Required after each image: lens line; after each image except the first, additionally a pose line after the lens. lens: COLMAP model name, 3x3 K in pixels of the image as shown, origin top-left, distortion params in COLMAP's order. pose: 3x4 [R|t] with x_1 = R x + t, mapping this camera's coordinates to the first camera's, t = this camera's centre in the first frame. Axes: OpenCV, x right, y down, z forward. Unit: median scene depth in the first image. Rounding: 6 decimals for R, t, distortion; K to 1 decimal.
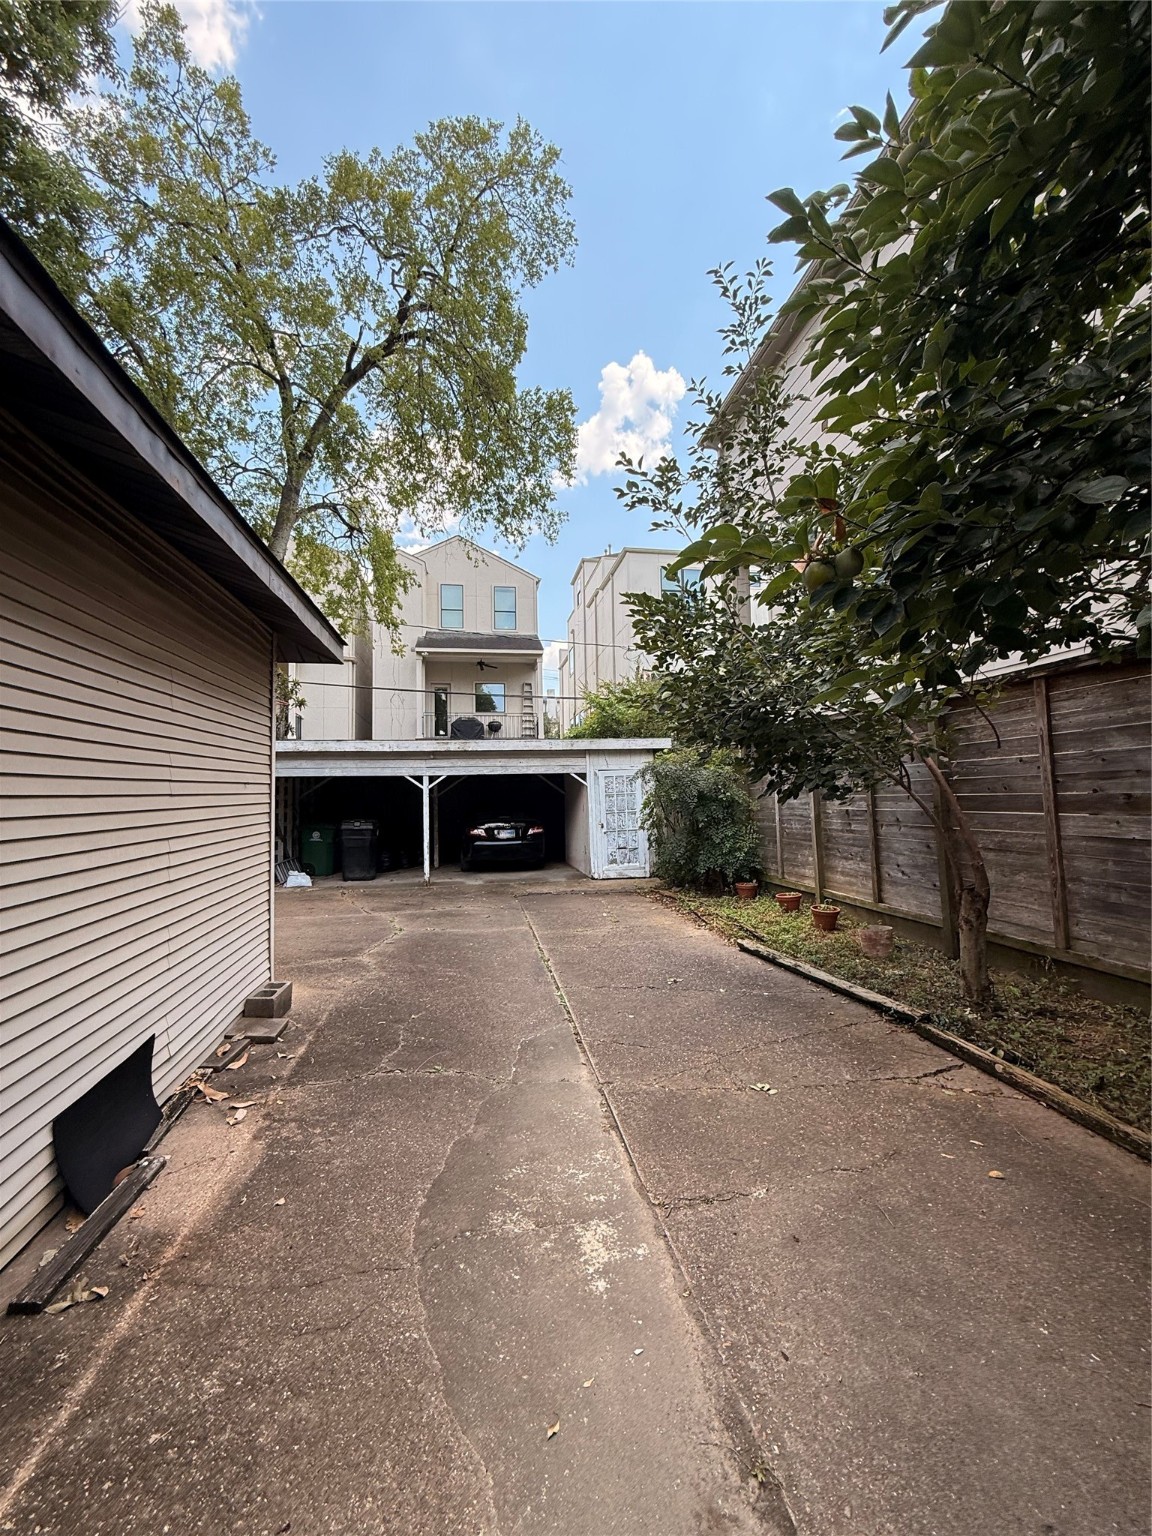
lens RADIAL K [[615.4, 0, 577.1], [0, 615.4, 763.0], [0, 0, 1]] dist [0.001995, 0.000237]
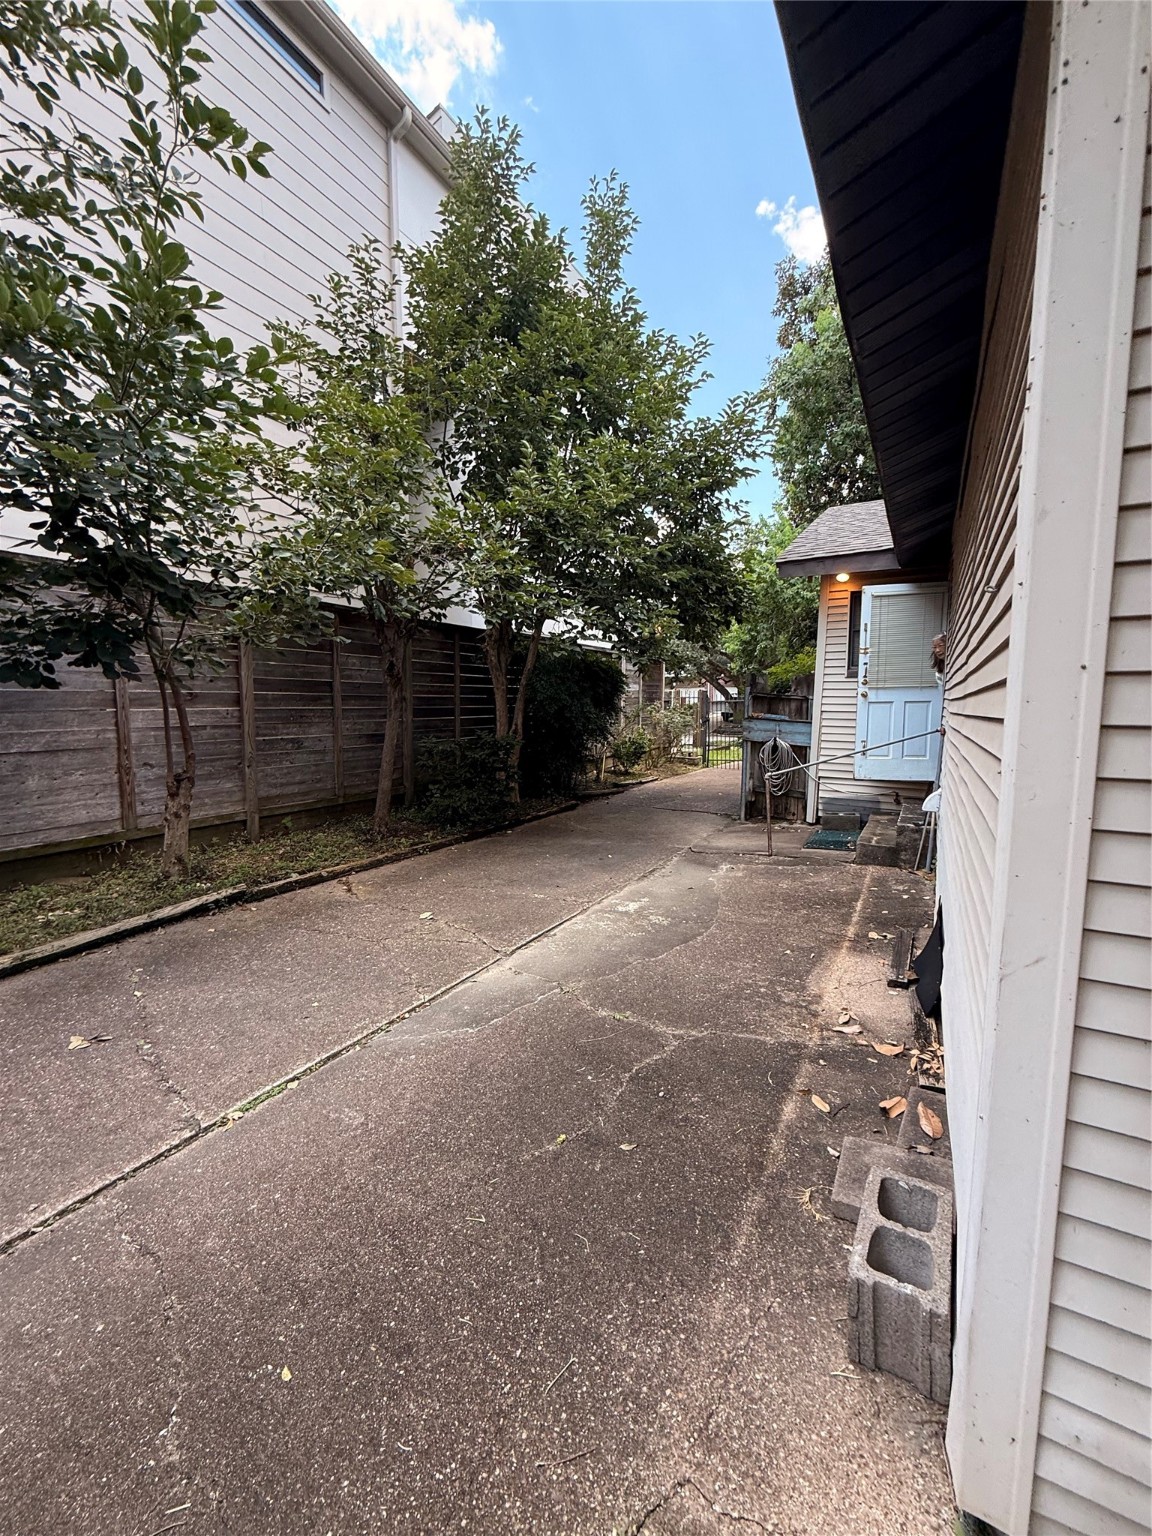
lens RADIAL K [[615.4, 0, 579.8], [0, 615.4, 768.0], [0, 0, 1]] dist [0.001995, 0.000237]
pose [[-0.771078, -0.050553, 0.634731, -0.805547], [-0.019550, 0.998253, 0.055757, 0.160048], [-0.636441, 0.030584, -0.770719, 1.941481]]
